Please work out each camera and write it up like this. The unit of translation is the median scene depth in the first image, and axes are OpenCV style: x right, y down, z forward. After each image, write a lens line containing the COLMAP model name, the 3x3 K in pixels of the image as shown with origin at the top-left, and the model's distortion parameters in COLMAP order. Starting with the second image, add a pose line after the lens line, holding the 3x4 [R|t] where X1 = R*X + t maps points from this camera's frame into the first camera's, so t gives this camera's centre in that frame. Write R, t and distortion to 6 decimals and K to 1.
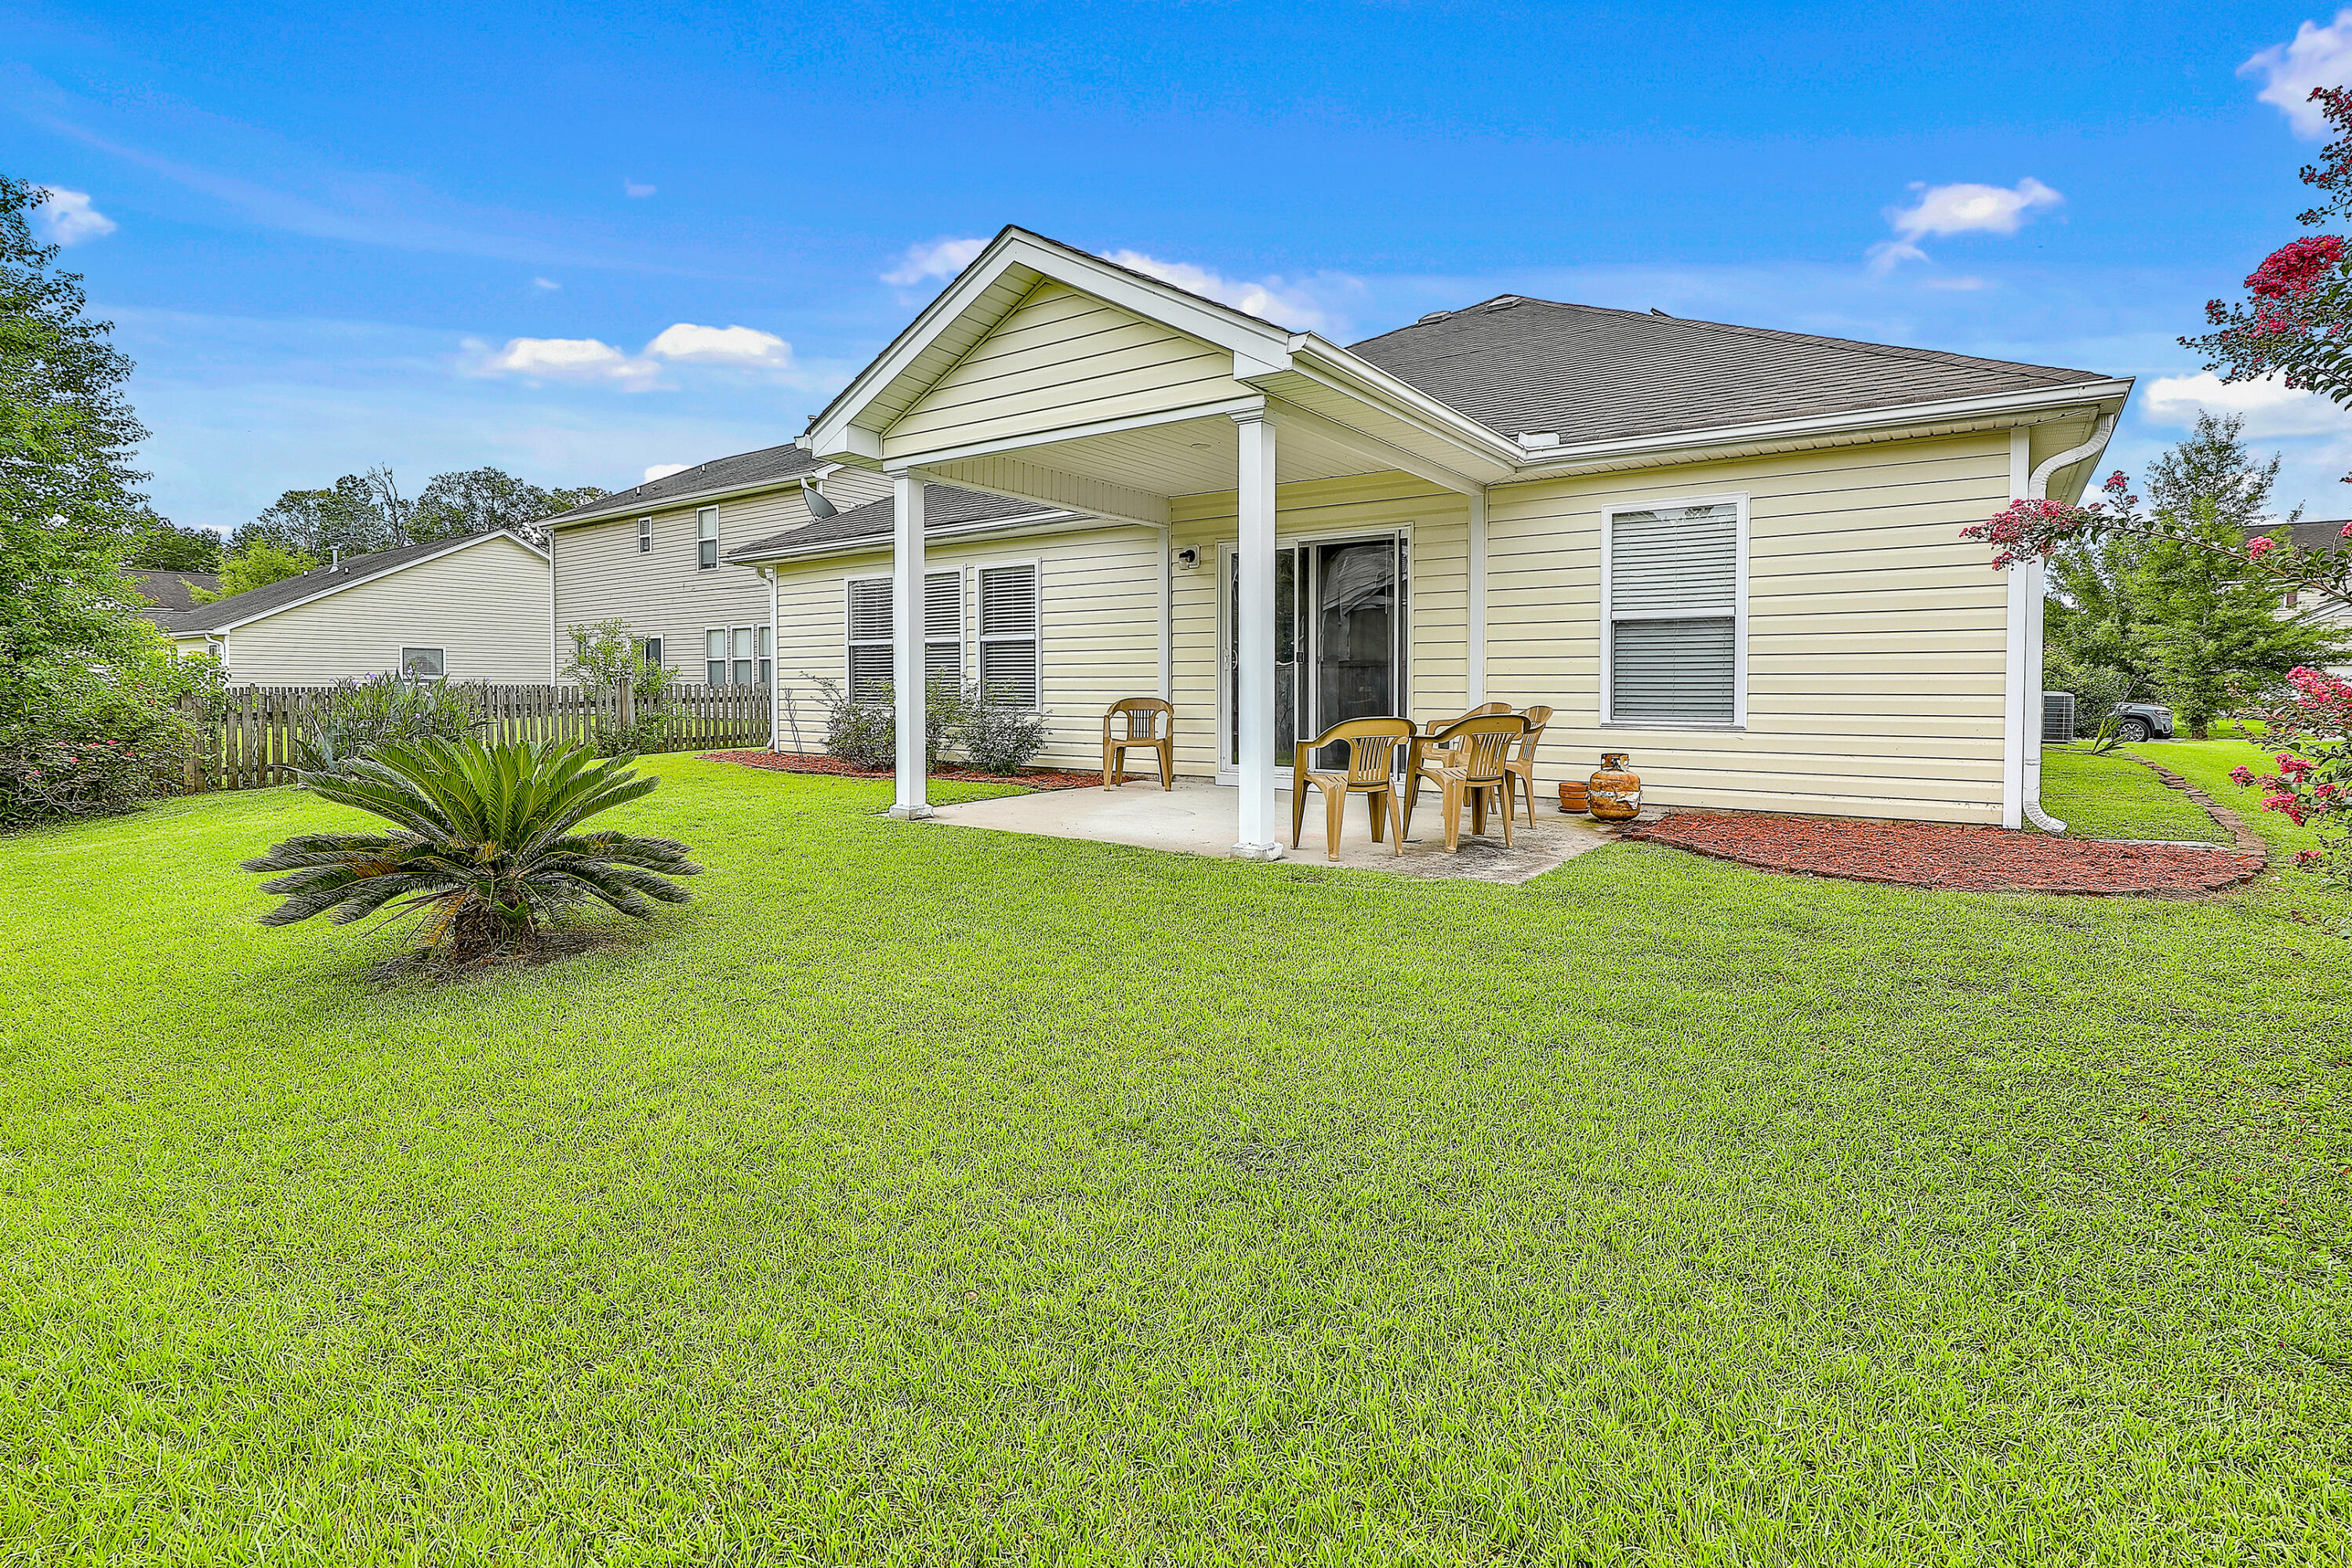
lens RADIAL K [[1063.6, 0, 1186.4], [0, 1063.6, 788.1], [0, 0, 1]] dist [-0.000202, -0.000697]
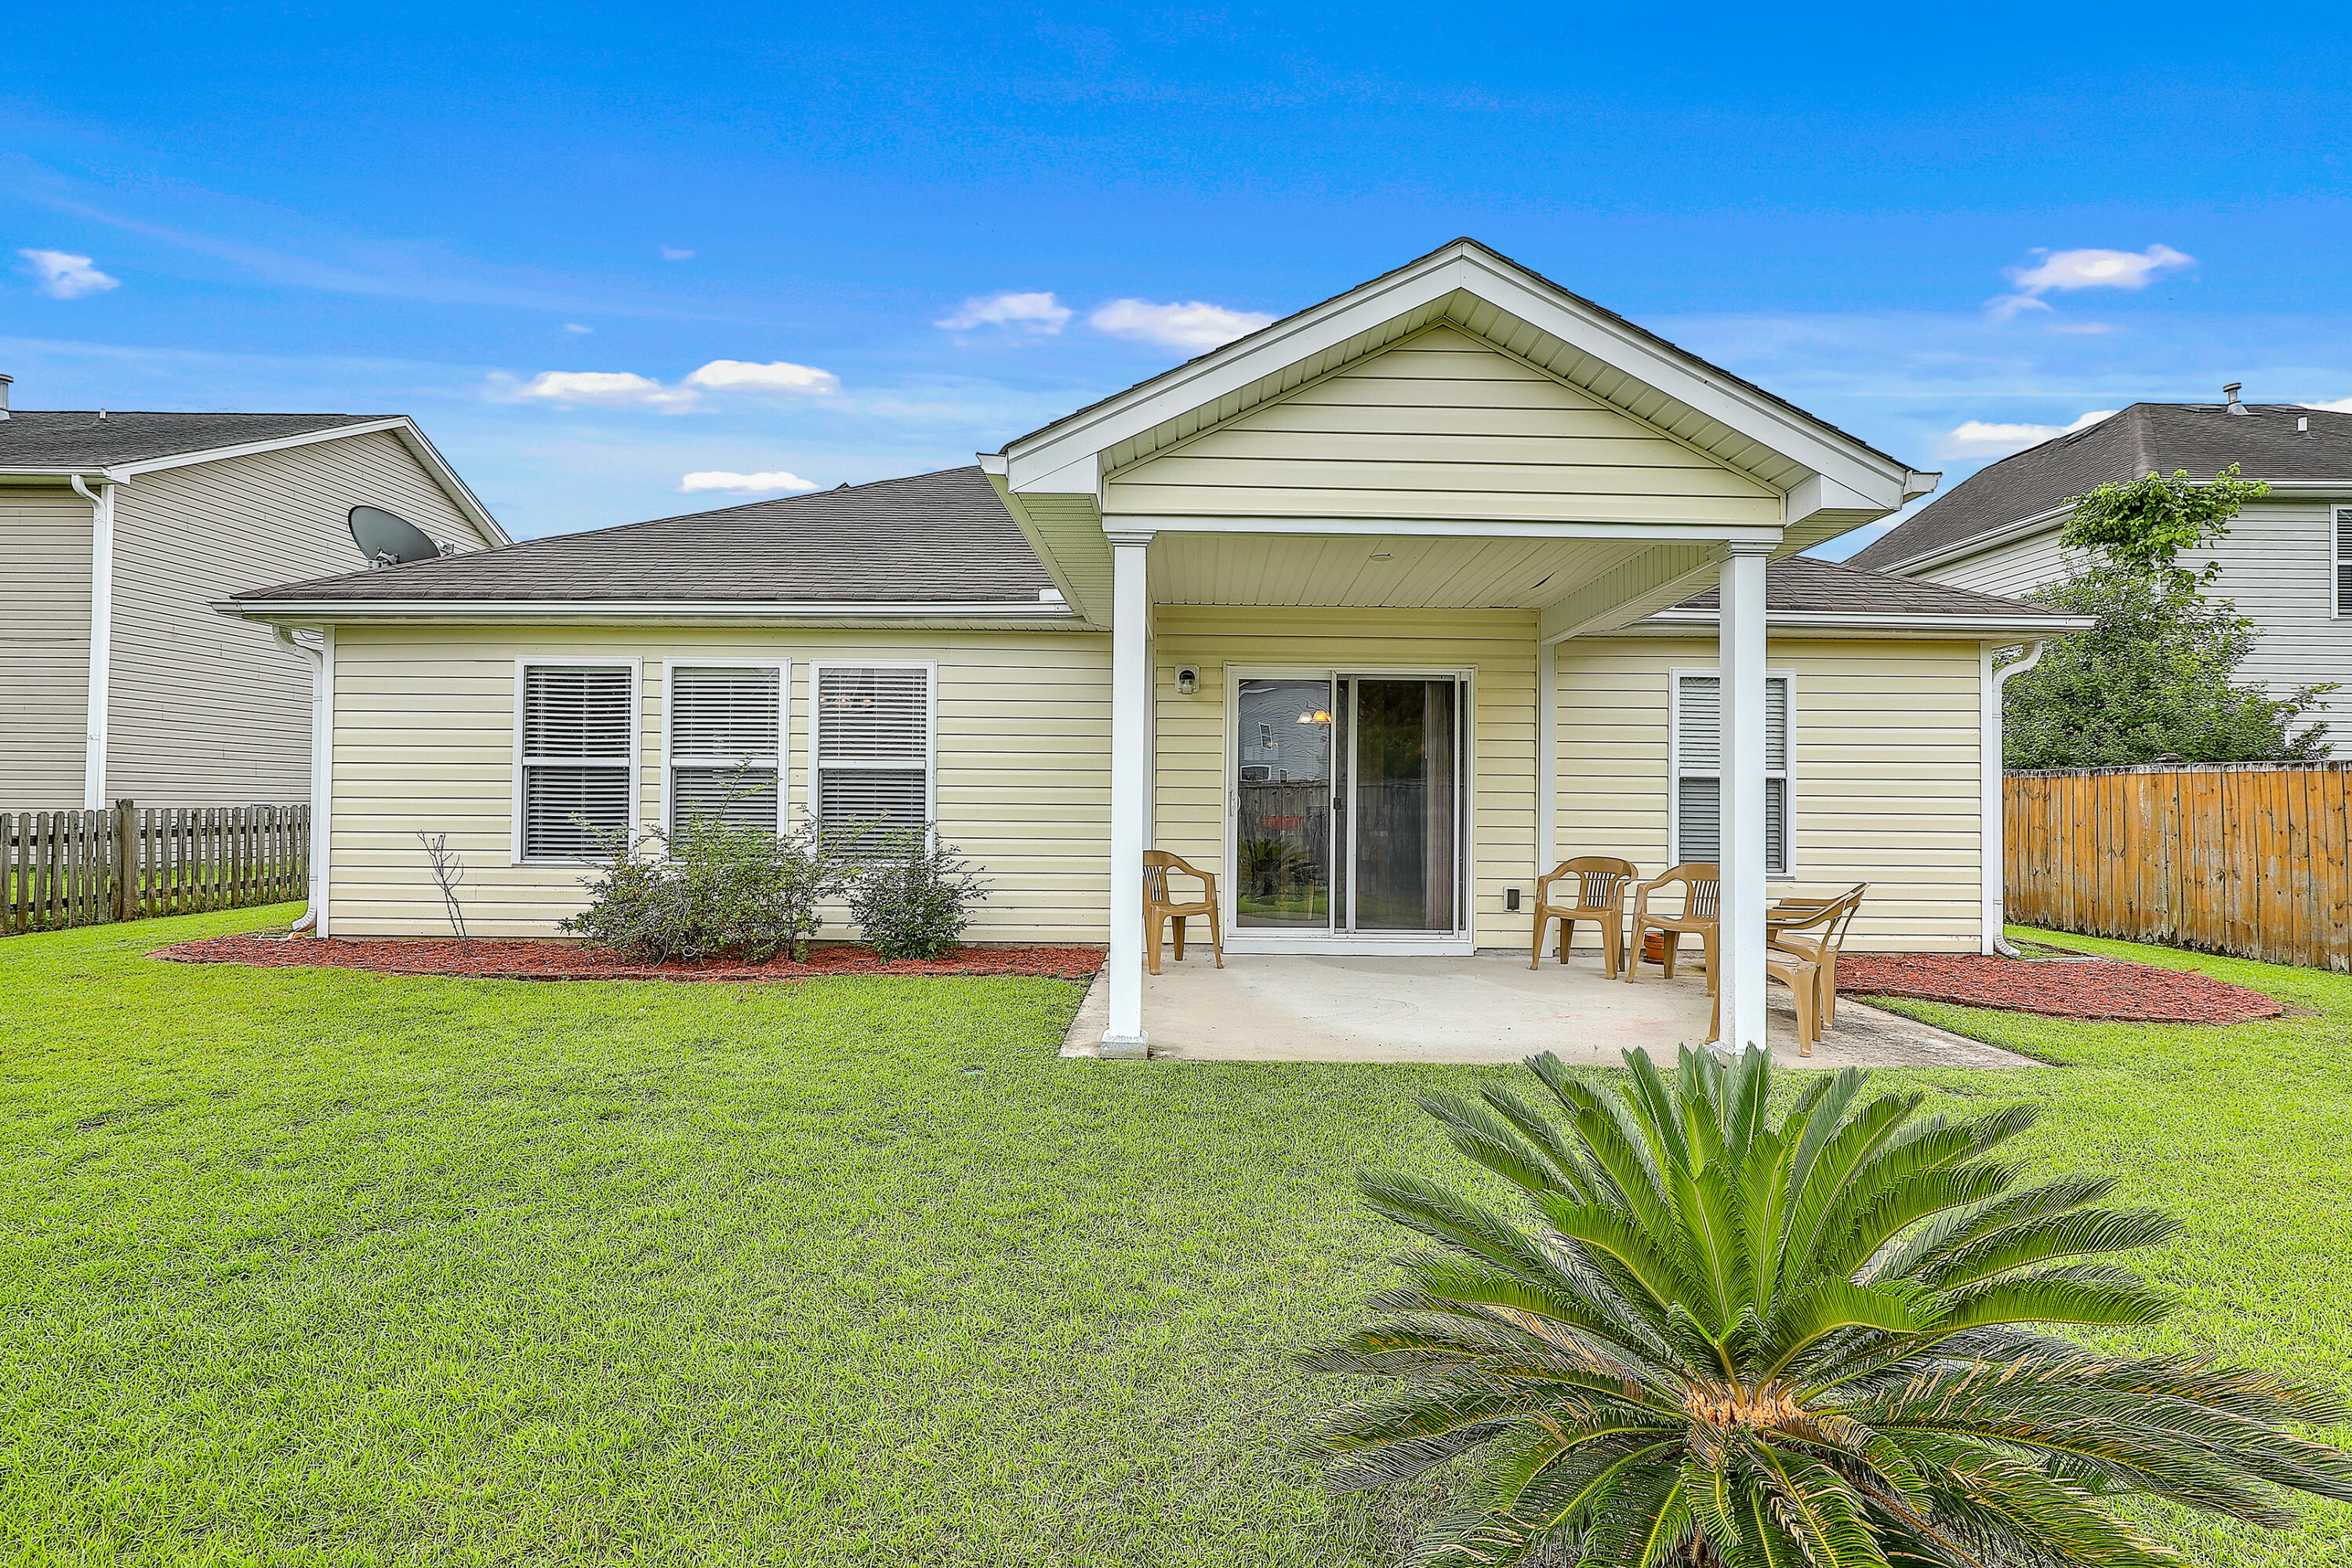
lens RADIAL K [[1063.6, 0, 1186.4], [0, 1063.6, 788.1], [0, 0, 1]] dist [-0.000202, -0.000697]
pose [[0.814741, 0.030963, 0.578998, -0.477669], [0.046336, 0.991903, -0.118247, -0.035457], [-0.577971, 0.123169, 0.806709, 0.346521]]
